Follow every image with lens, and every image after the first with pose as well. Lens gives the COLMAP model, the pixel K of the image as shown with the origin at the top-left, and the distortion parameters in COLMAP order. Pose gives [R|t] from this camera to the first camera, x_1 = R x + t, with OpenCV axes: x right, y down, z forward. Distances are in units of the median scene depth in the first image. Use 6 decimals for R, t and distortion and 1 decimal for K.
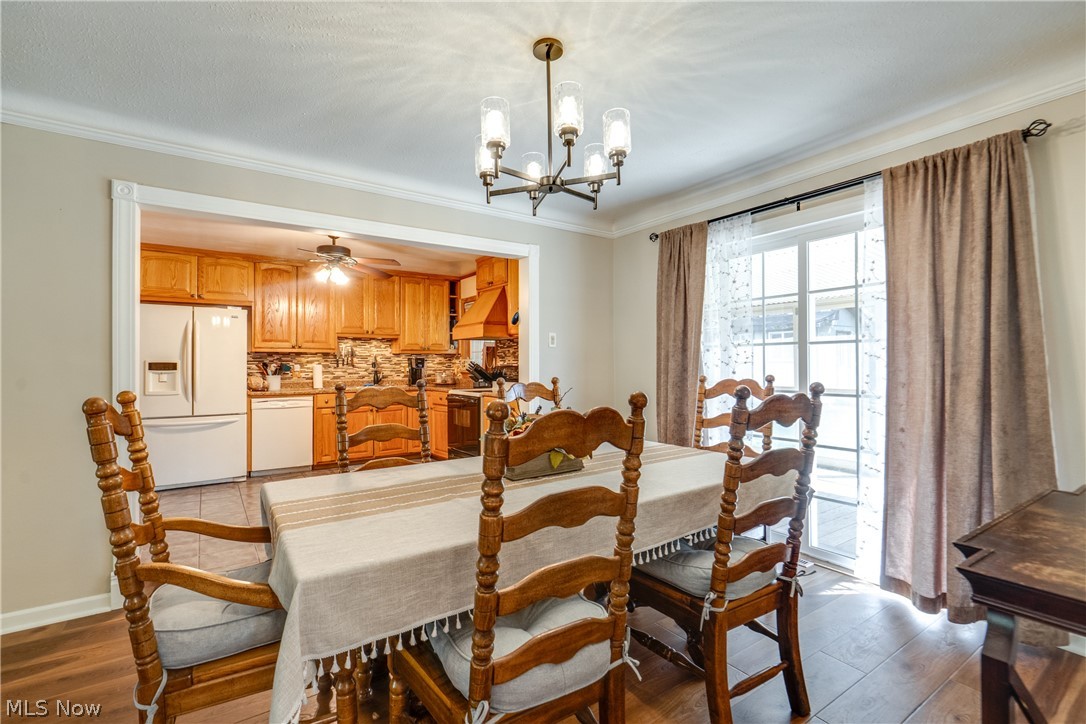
lens RADIAL K [[493.4, 0, 541.1], [0, 493.4, 365.7], [0, 0, 1]] dist [-0.002607, 0.000096]
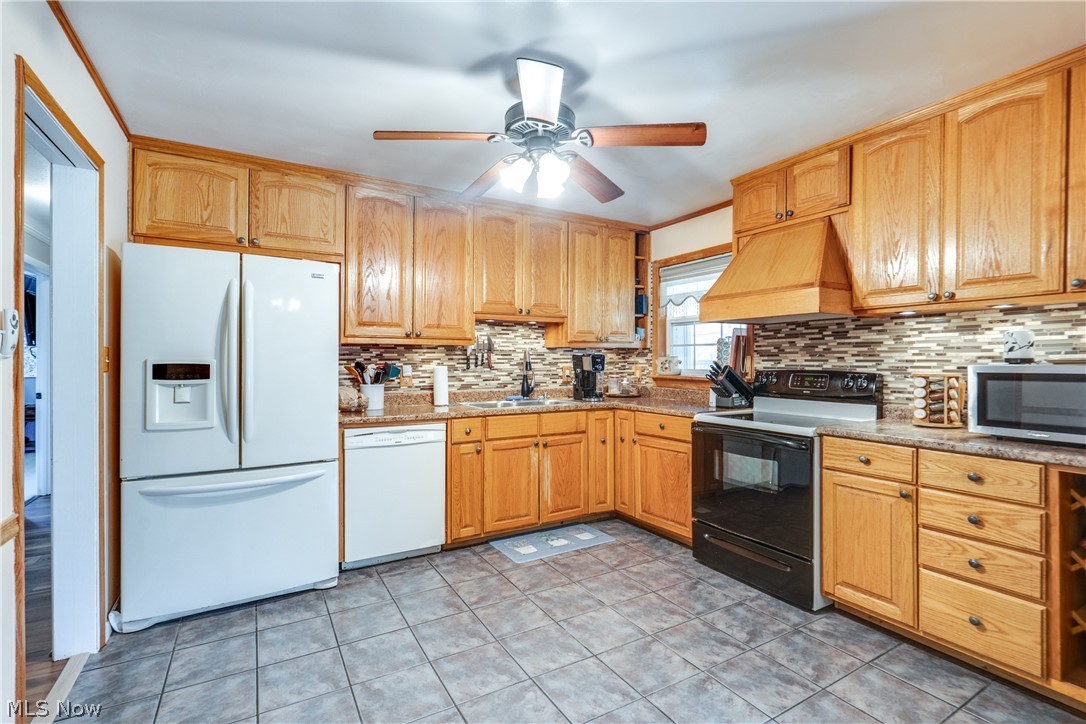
lens RADIAL K [[482.7, 0, 539.4], [0, 482.7, 365.6], [0, 0, 1]] dist [-0.003838, 0.000313]
pose [[0.998004, 0.004513, -0.062990, -0.327225], [-0.003894, 0.999943, 0.009956, -0.009137], [0.063031, -0.009691, 0.997965, 0.465563]]
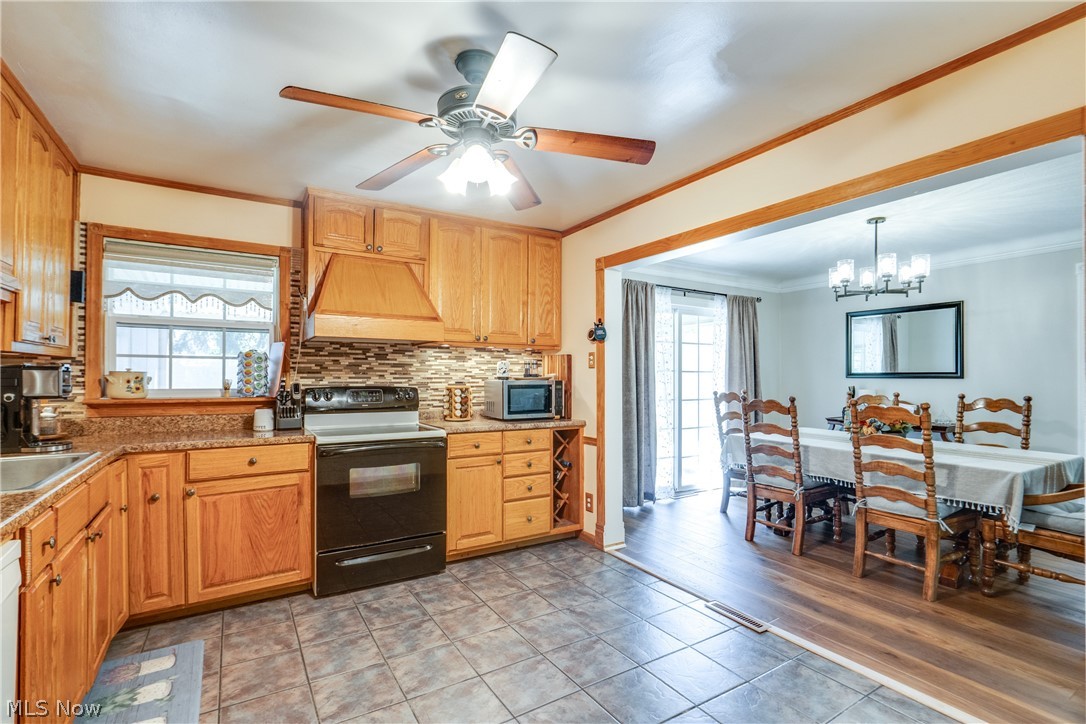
lens RADIAL K [[477.2, 0, 550.6], [0, 477.2, 380.4], [0, 0, 1]] dist [-0.000574, 0.000267]
pose [[0.064430, -0.003120, 0.997917, -0.663136], [-0.003004, 0.999990, 0.003321, -0.010047], [-0.997918, -0.003212, 0.064420, 0.755474]]
